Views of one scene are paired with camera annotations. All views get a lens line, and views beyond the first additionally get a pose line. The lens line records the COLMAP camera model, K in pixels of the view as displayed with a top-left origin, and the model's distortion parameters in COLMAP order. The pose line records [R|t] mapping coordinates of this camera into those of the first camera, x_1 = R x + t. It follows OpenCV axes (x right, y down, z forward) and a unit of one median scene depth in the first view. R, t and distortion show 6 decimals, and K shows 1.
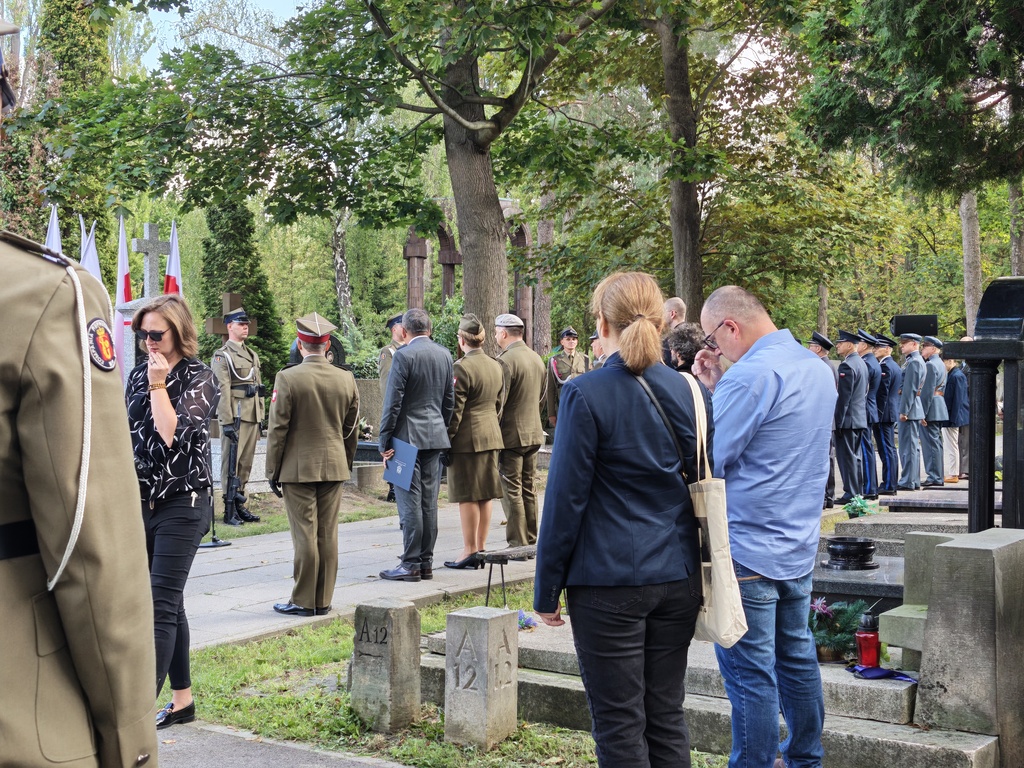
lens RADIAL K [[1234.8, 0, 513.3], [0, 1234.8, 401.9], [0, 0, 1]] dist [-0.009796, -0.052230]
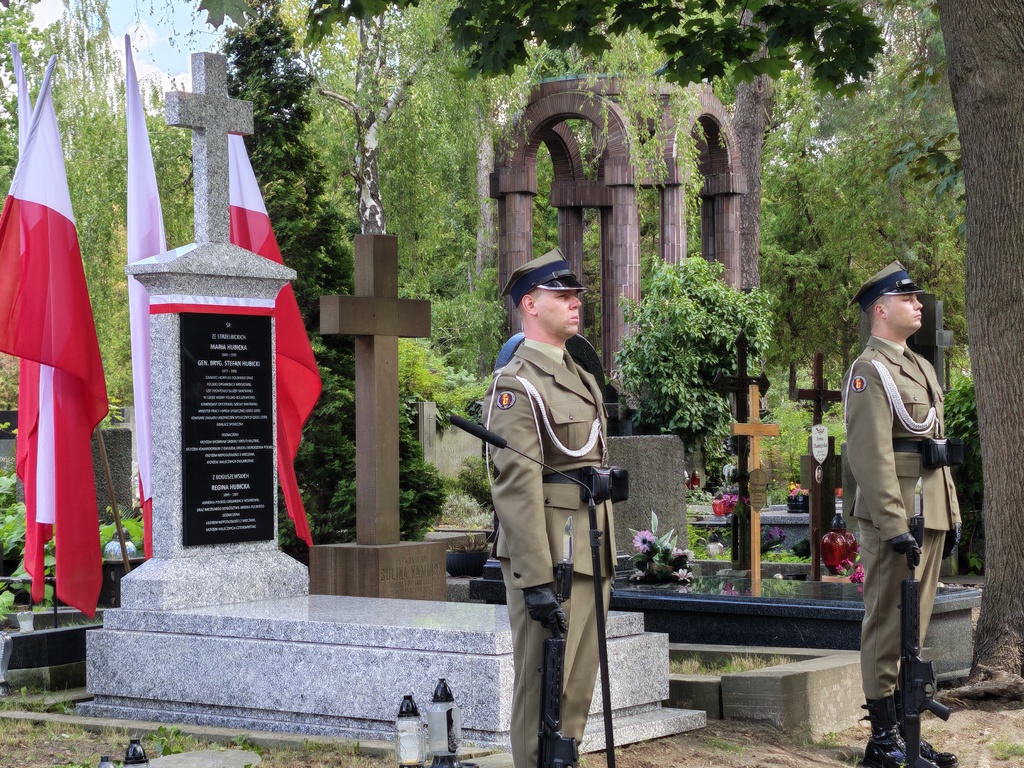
lens RADIAL K [[2356.0, 0, 799.9], [0, 2356.0, 385.2], [0, 0, 1]] dist [0.019379, -0.446383]
pose [[0.999062, -0.014105, 0.040938, -0.122098], [0.015537, 0.999271, -0.034881, -0.009129], [-0.040416, 0.035485, 0.998553, 0.220286]]
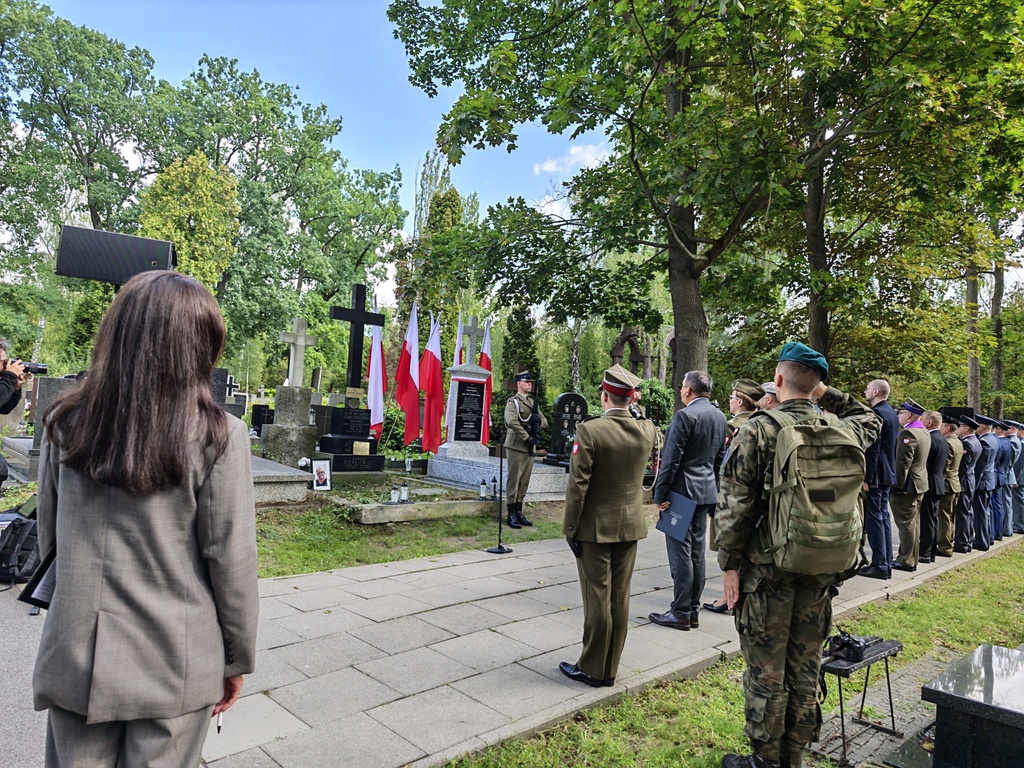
lens RADIAL K [[682.5, 0, 512.0], [0, 682.5, 384.0], [0, 0, 1]] dist [0.001660, -0.000080]
pose [[0.972550, 0.057856, -0.225387, -0.044997], [-0.074602, 0.994994, -0.066498, -0.006132], [0.220411, 0.081487, 0.971997, 0.167332]]
